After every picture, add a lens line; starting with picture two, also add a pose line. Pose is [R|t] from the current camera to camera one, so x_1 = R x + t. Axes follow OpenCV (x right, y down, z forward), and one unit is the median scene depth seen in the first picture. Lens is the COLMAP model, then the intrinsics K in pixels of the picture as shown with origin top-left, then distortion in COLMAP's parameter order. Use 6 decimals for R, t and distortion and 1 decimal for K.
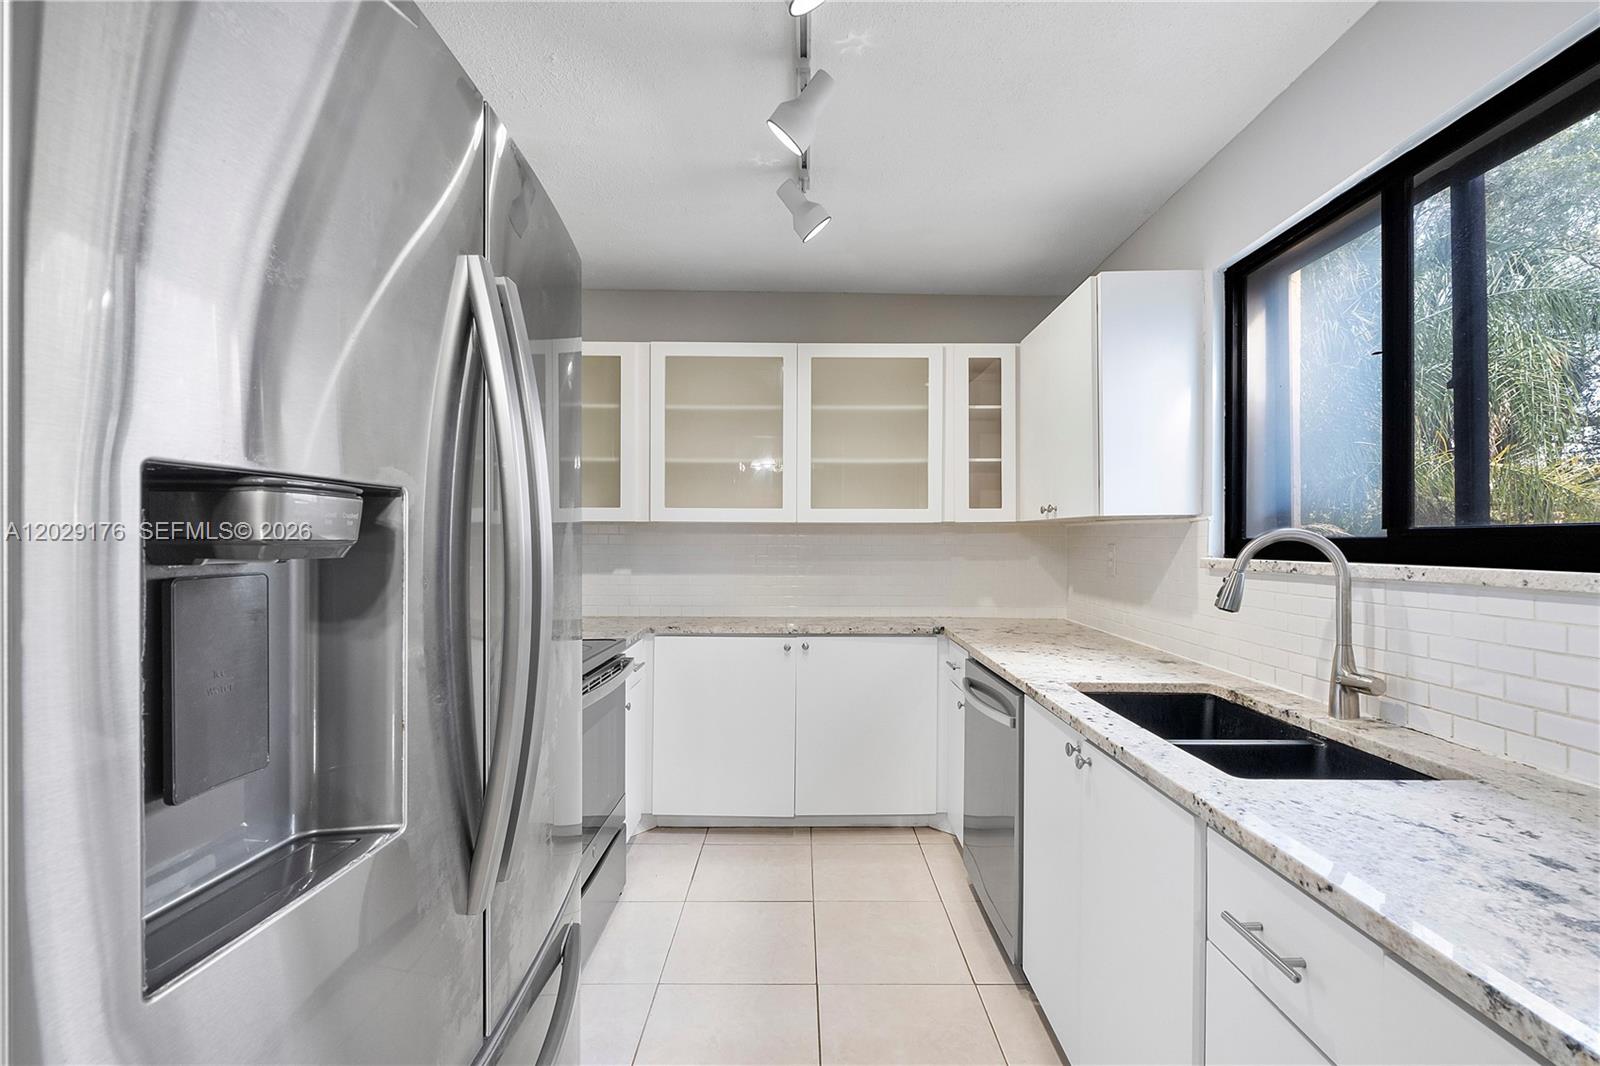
lens RADIAL K [[682.6, 0, 800.0], [0, 682.6, 537.0], [0, 0, 1]] dist [-0.003001, -0.000252]
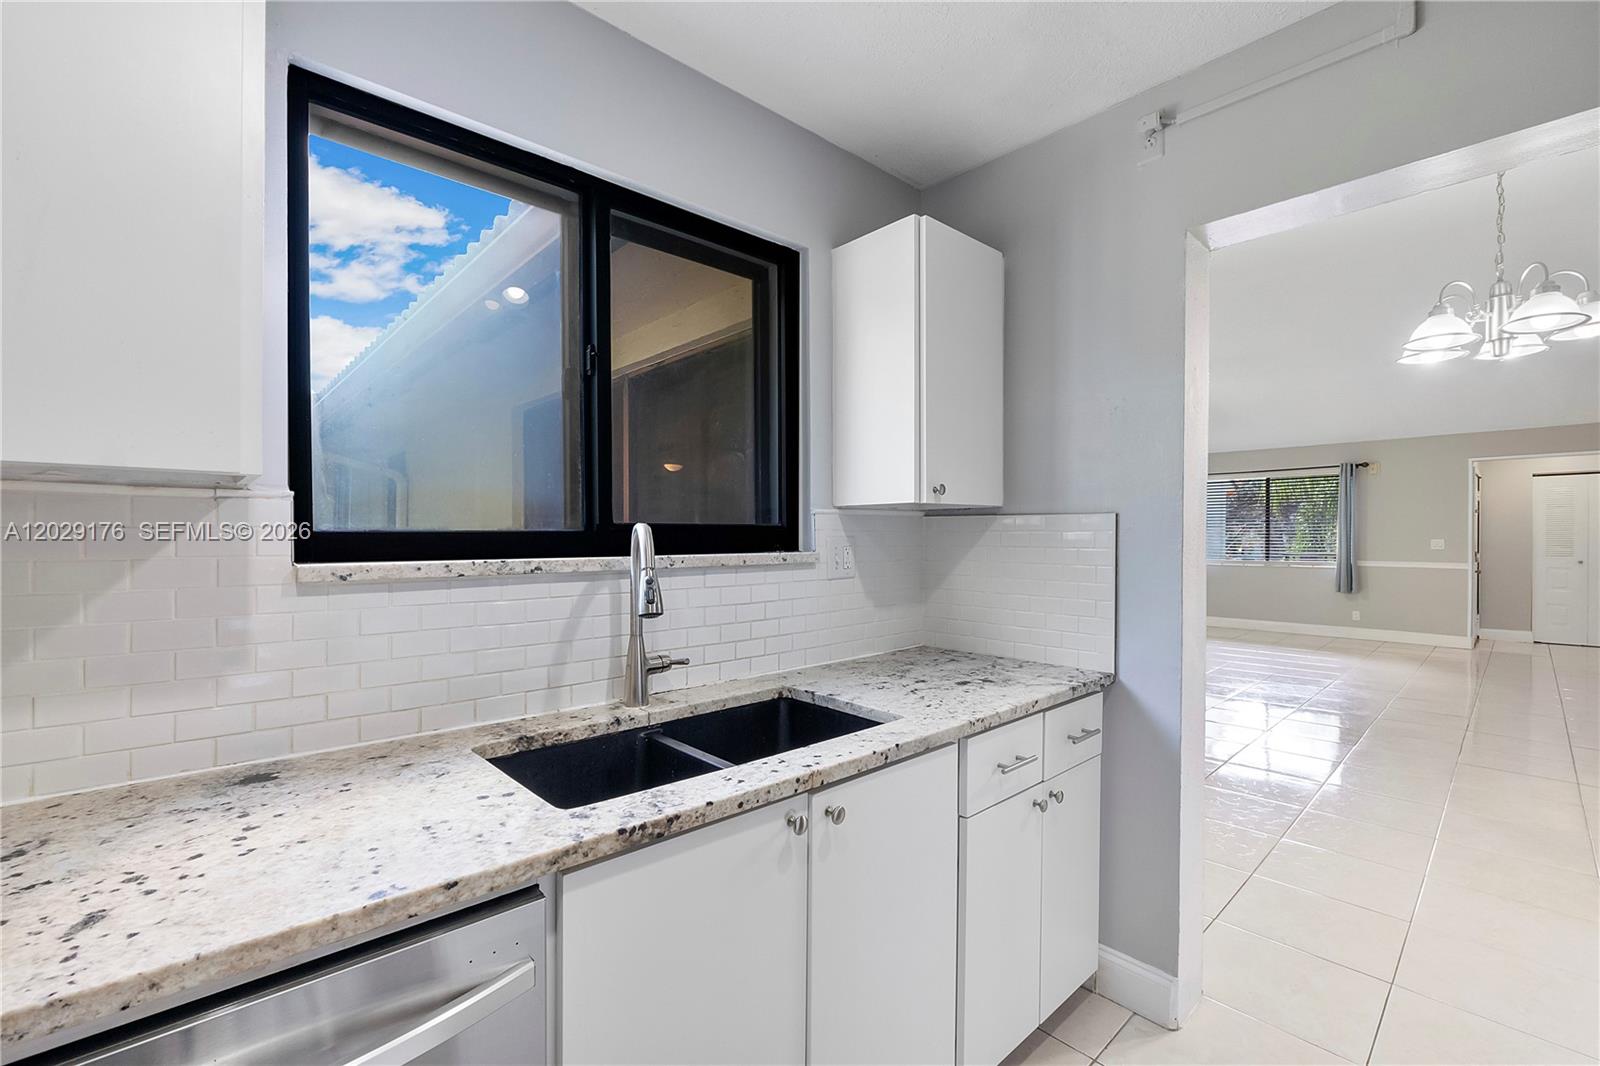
lens RADIAL K [[682.6, 0, 804.9], [0, 682.6, 538.8], [0, 0, 1]] dist [-0.003001, -0.000252]
pose [[-0.682825, -0.009925, 0.730515, -0.144647], [-0.009344, 0.999945, 0.004852, 0.004461], [-0.730522, -0.003512, -0.682880, 1.608771]]
